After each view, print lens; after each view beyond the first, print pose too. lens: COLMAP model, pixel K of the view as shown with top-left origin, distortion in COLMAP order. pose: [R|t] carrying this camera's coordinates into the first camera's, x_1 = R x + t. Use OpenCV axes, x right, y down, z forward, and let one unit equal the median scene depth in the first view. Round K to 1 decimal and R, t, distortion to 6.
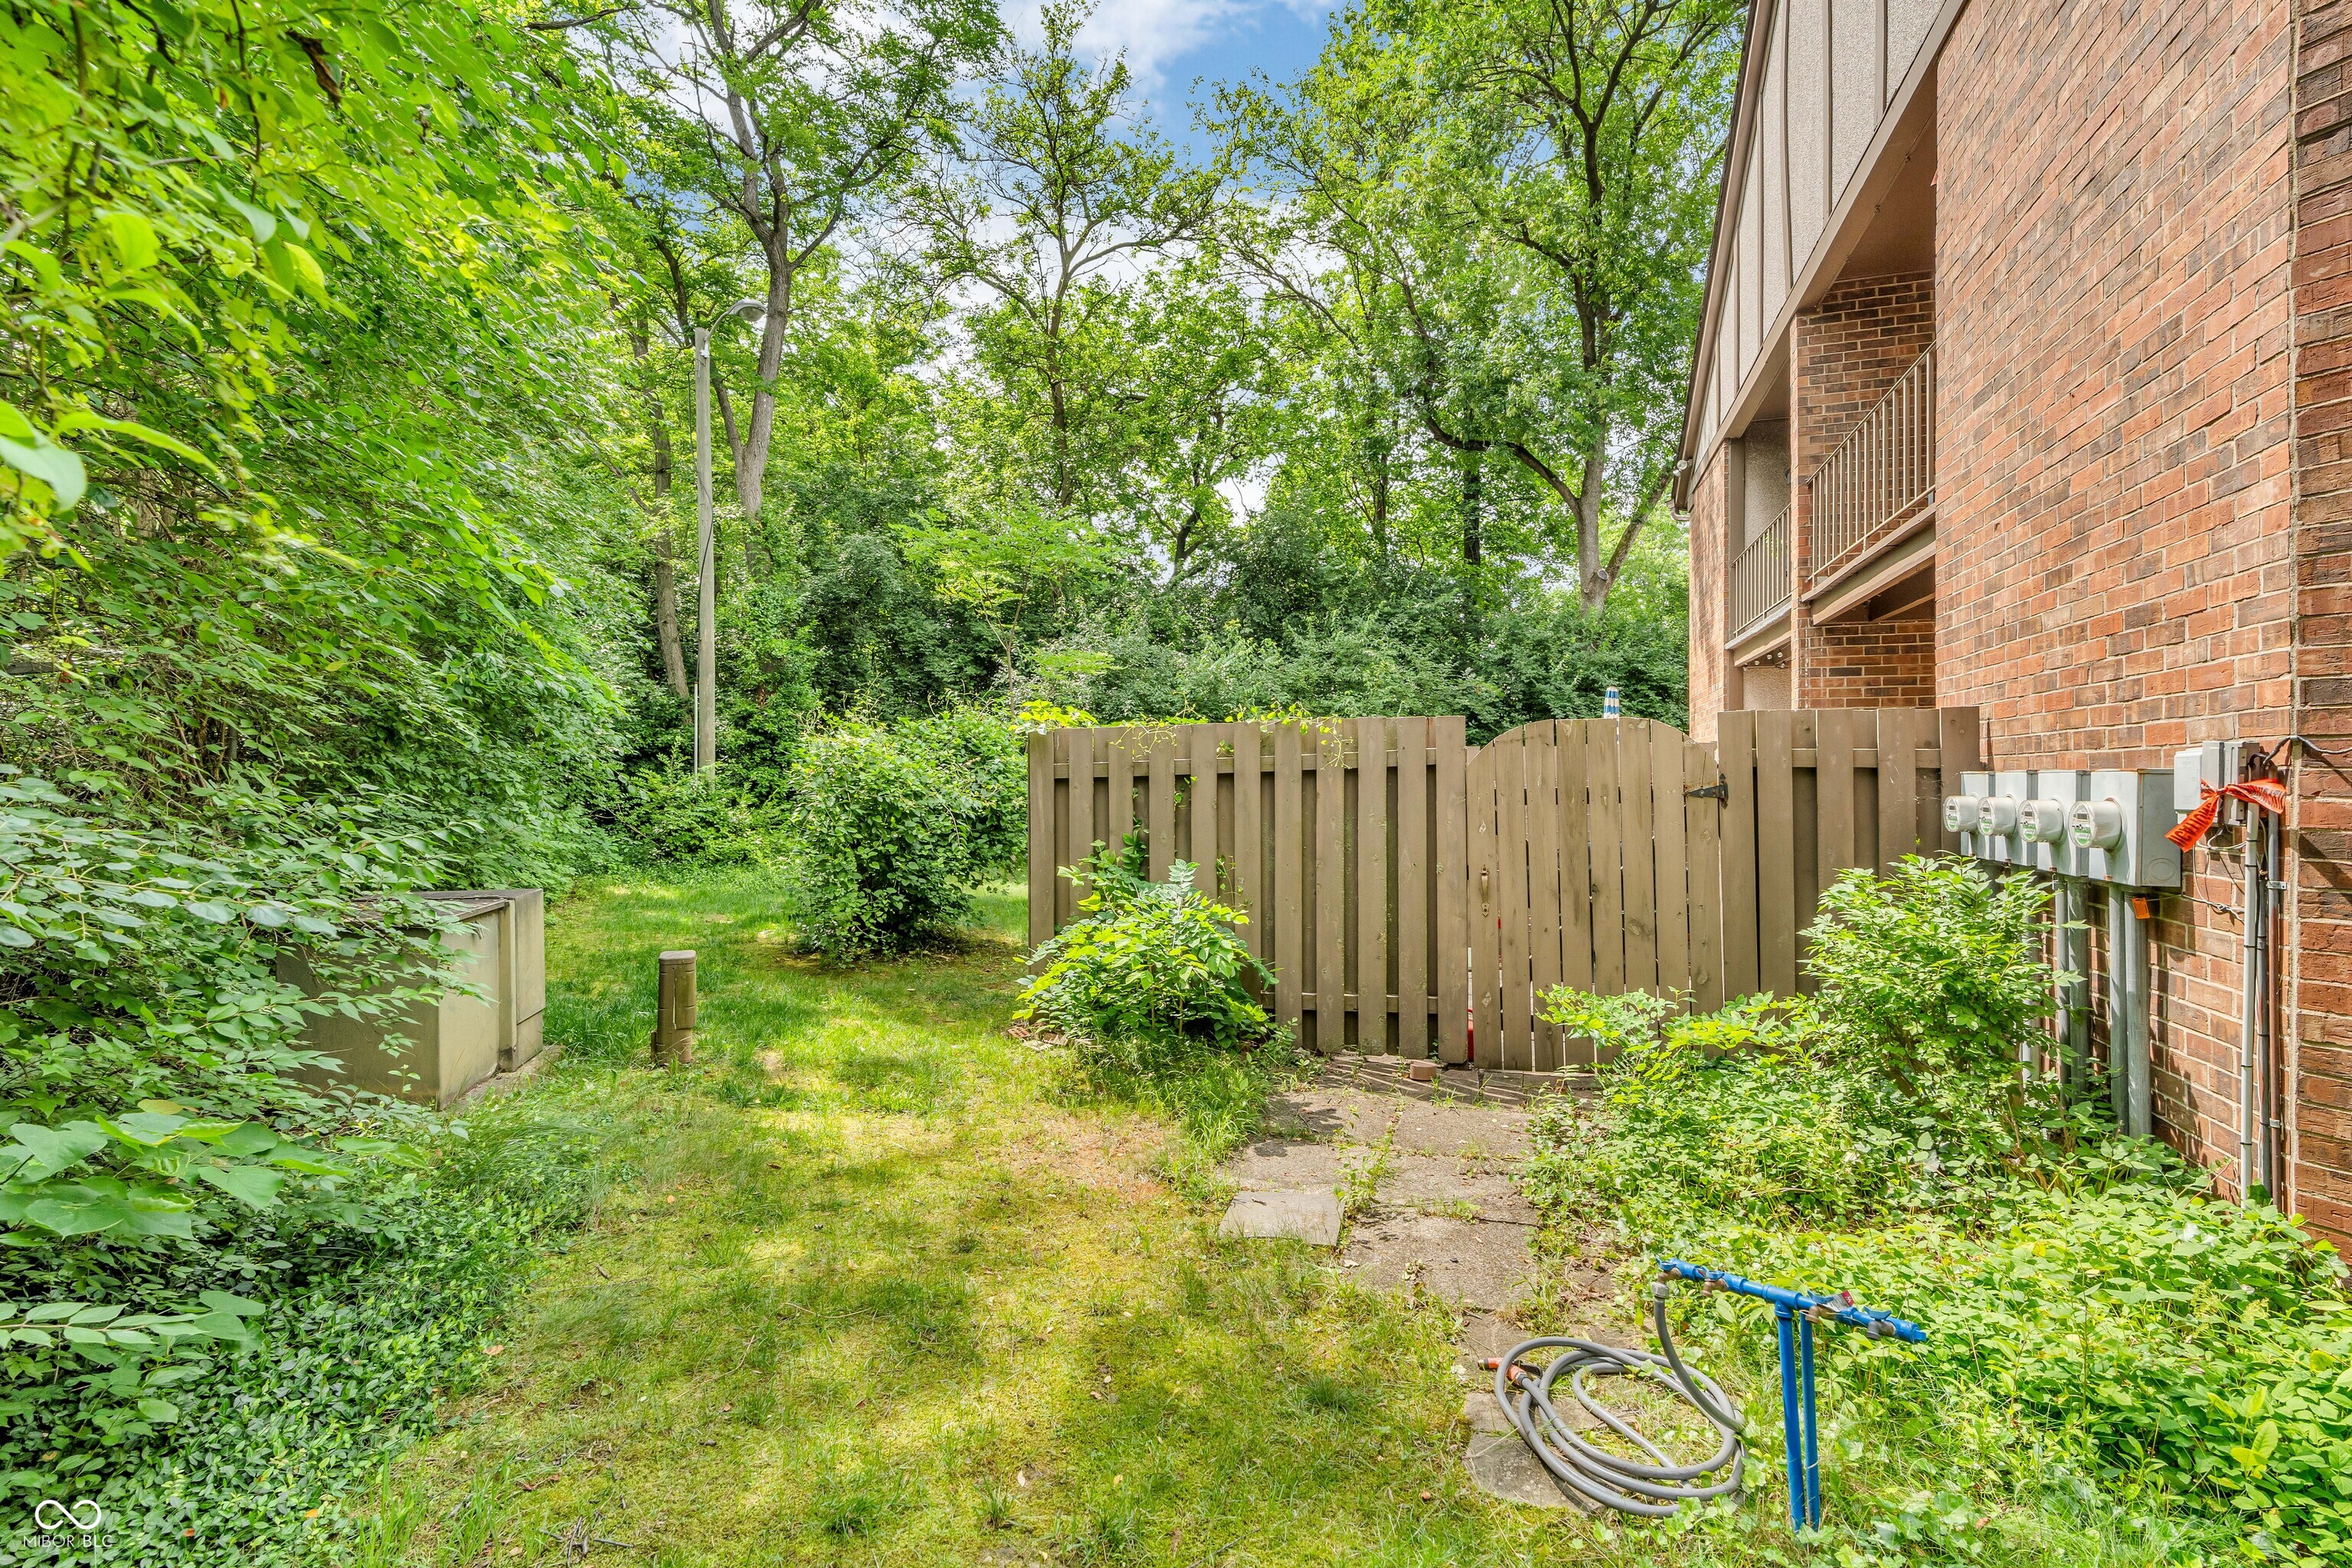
lens RADIAL K [[1100.4, 0, 1179.6], [0, 1100.4, 778.5], [0, 0, 1]] dist [-0.001368, -0.000094]
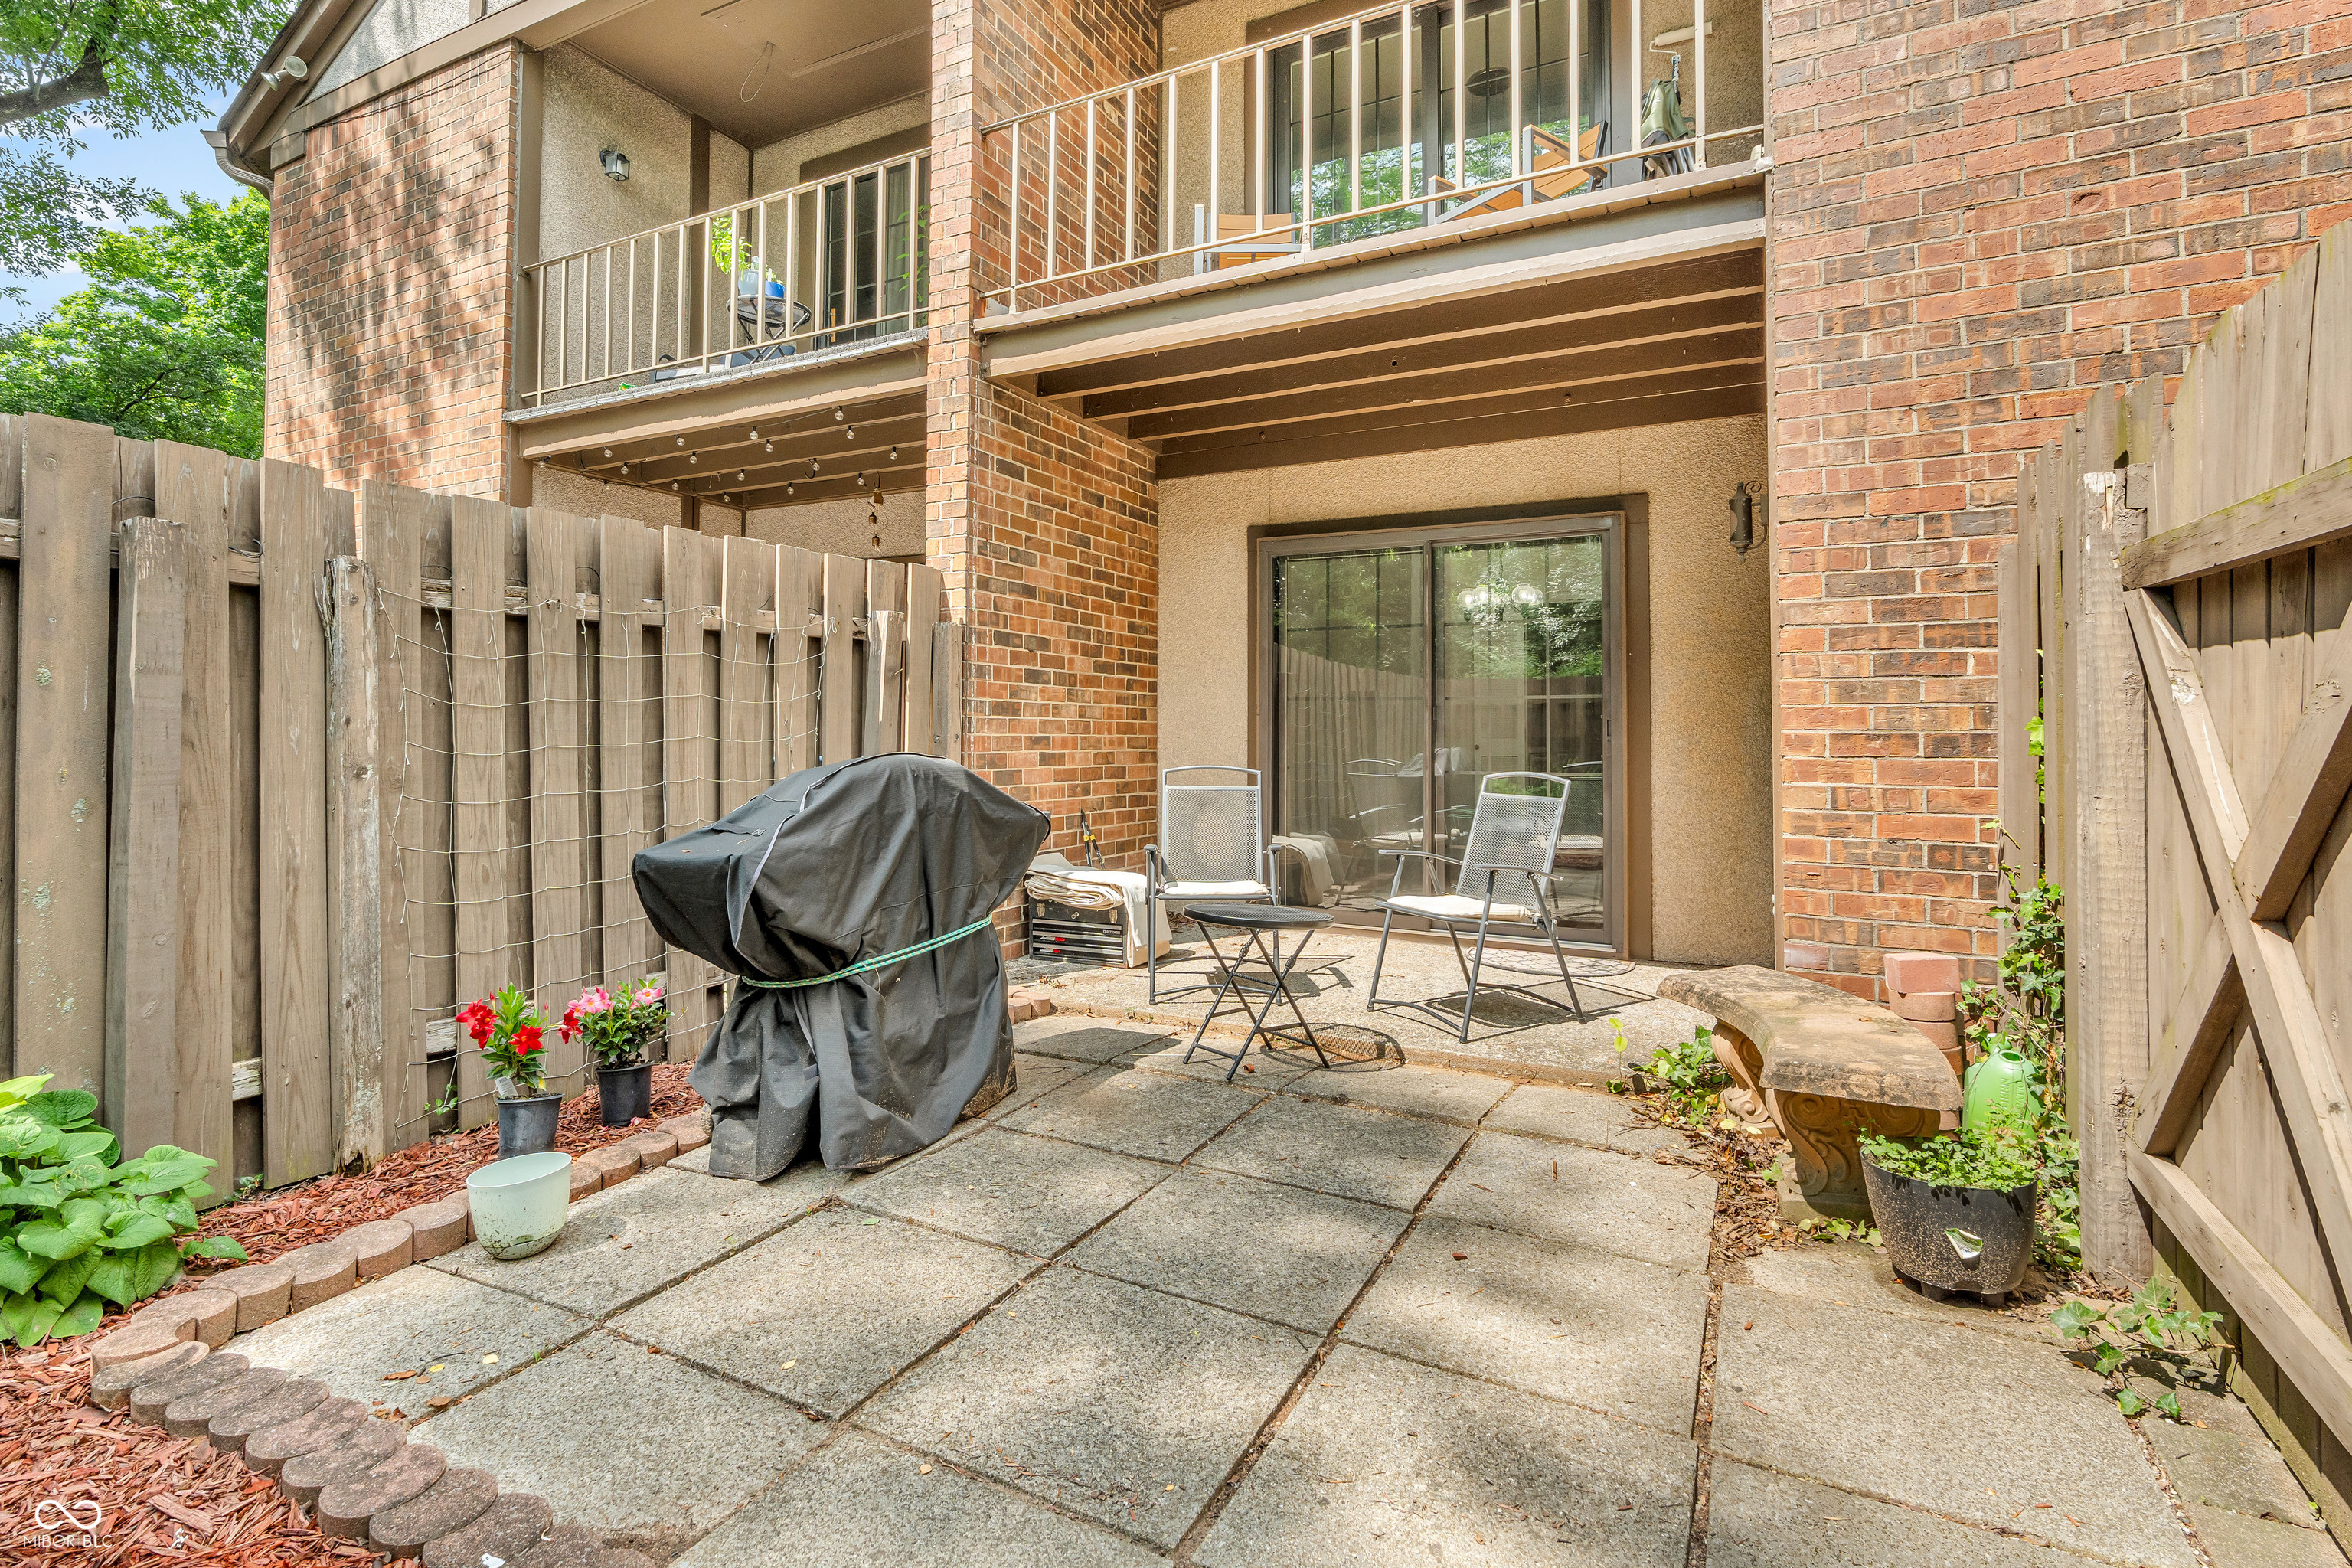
lens RADIAL K [[1113.9, 0, 1181.1], [0, 1113.9, 703.7], [0, 0, 1]] dist [0.000419, 0.000131]
pose [[0.169086, 0.019684, 0.985405, 0.015244], [-0.002903, 0.999806, -0.019473, 0.044964], [-0.985597, 0.000432, 0.169110, 0.803918]]
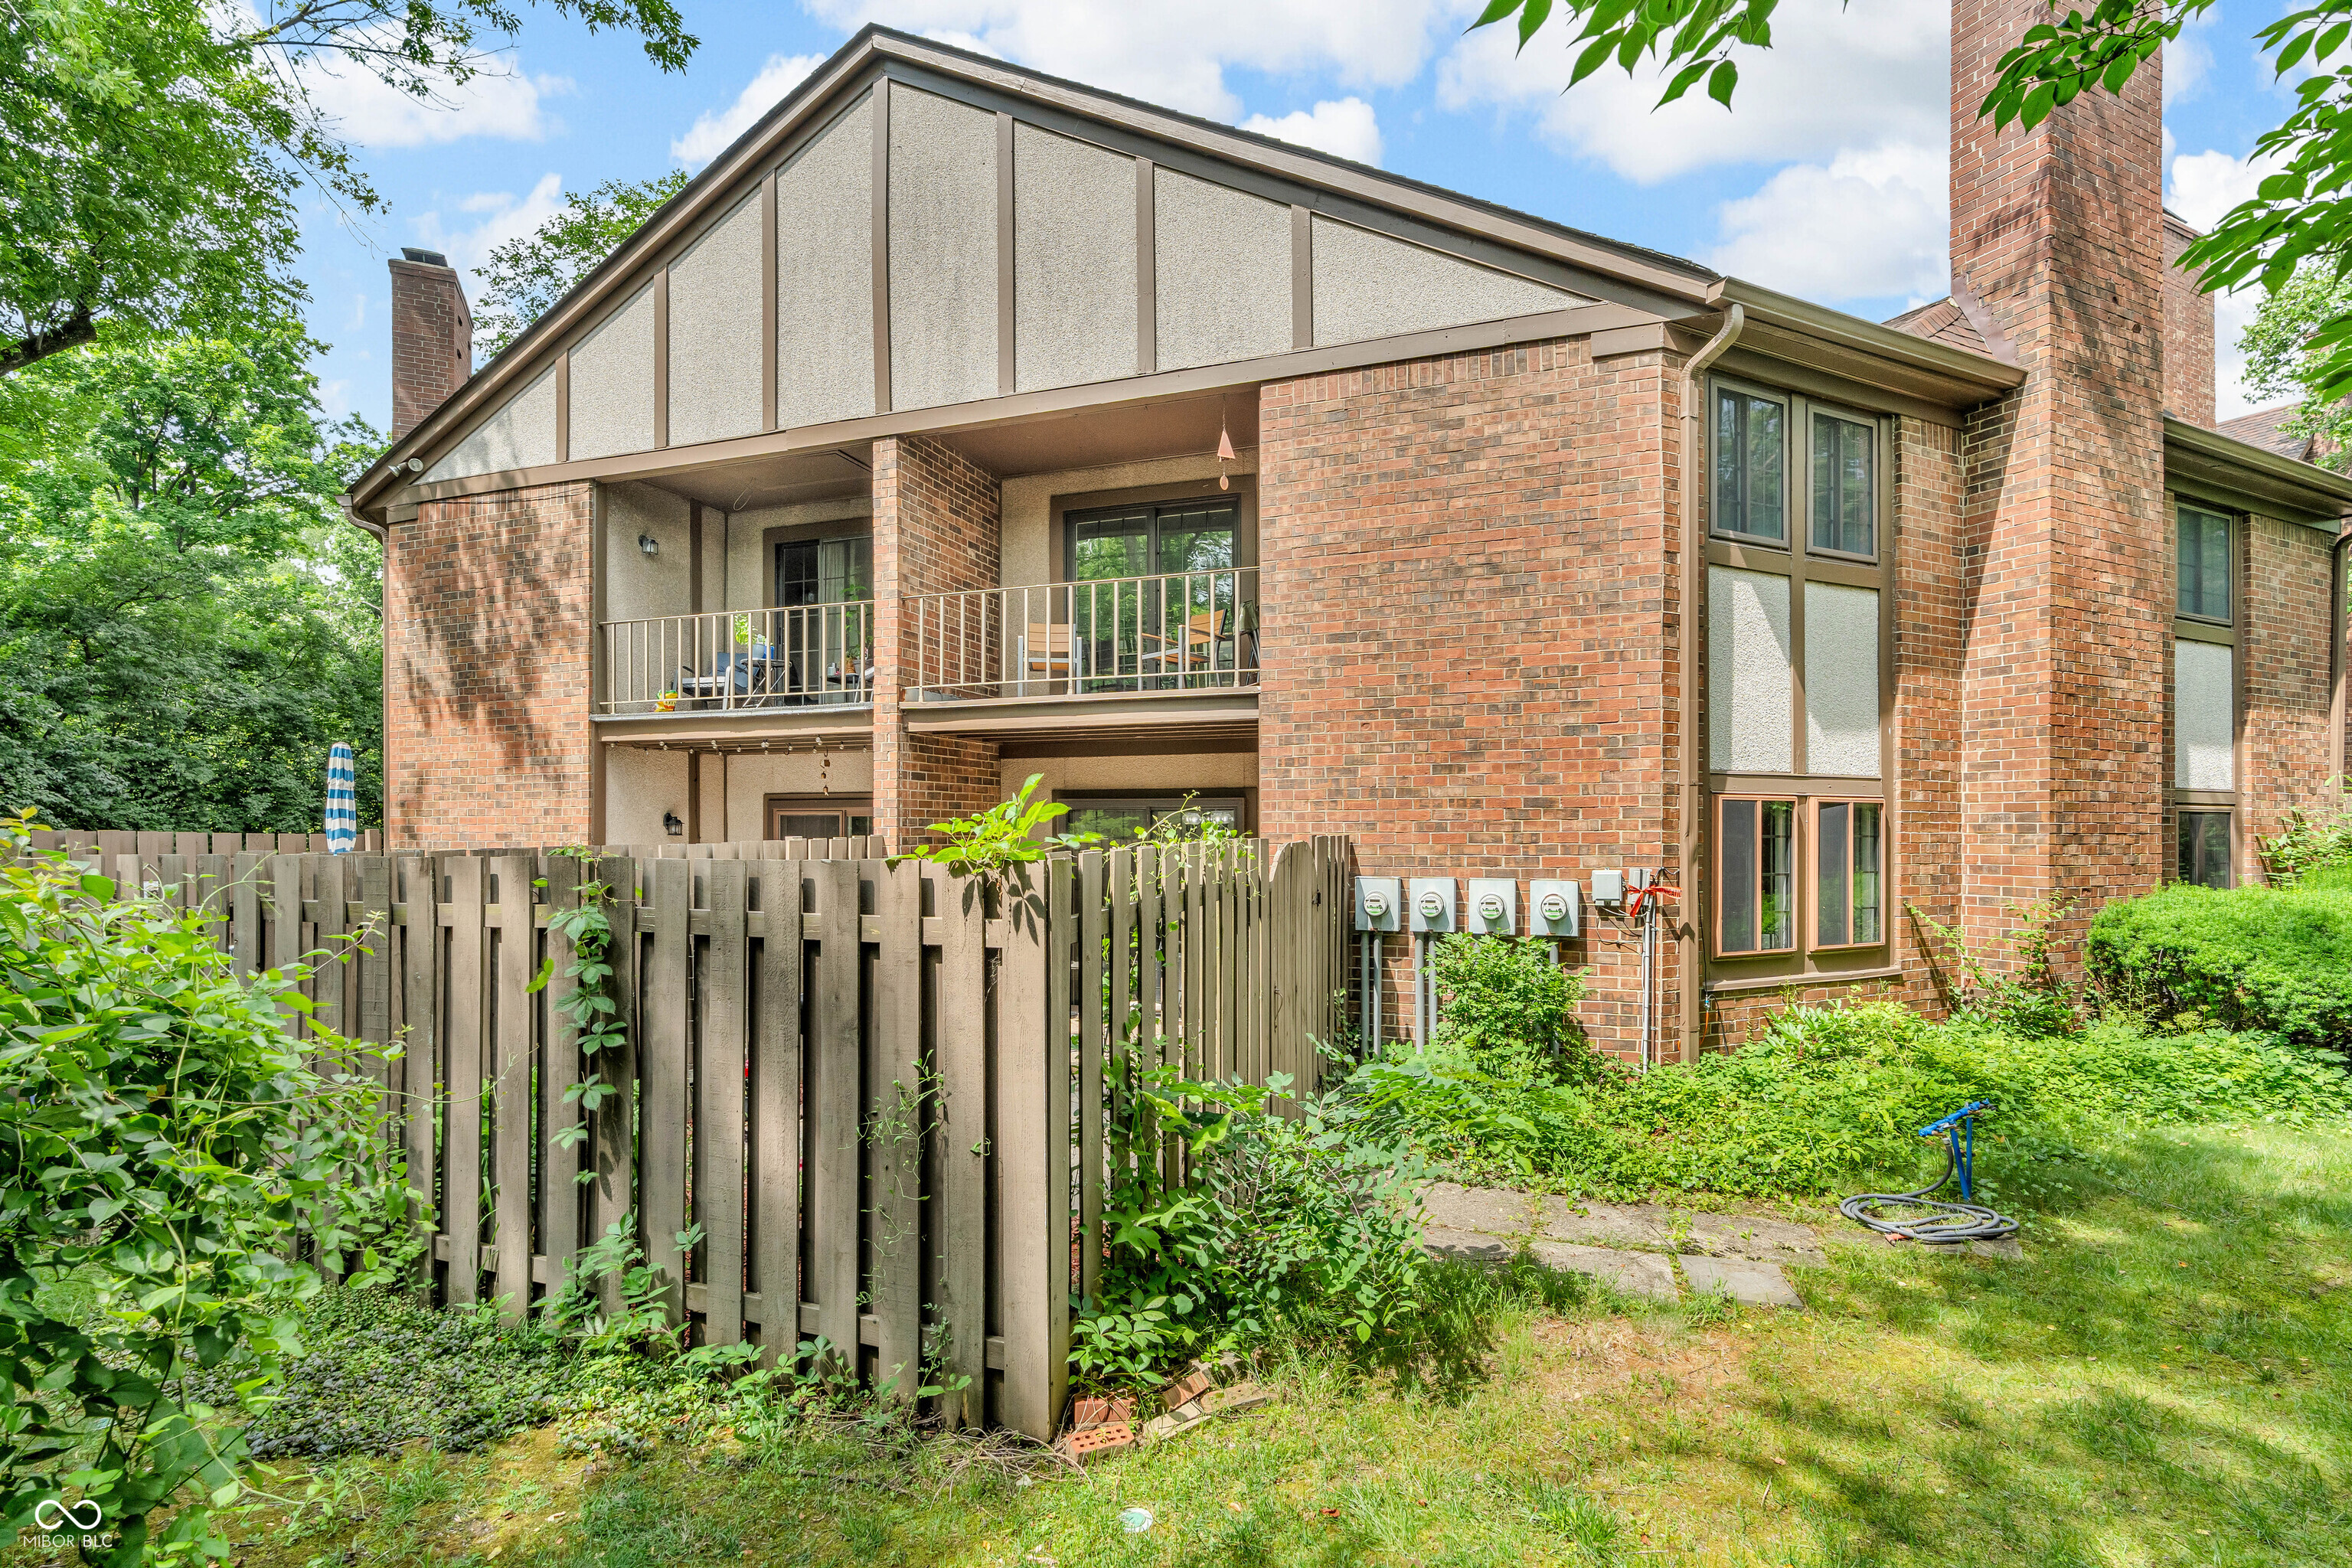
lens RADIAL K [[1100.4, 0, 1181.7], [0, 1100.4, 792.5], [0, 0, 1]] dist [-0.001368, -0.000094]
pose [[0.035077, 0.019589, 0.999193, -0.511067], [0.005810, 0.999787, -0.019805, -0.056409], [-0.999368, 0.006500, 0.034956, 0.692972]]
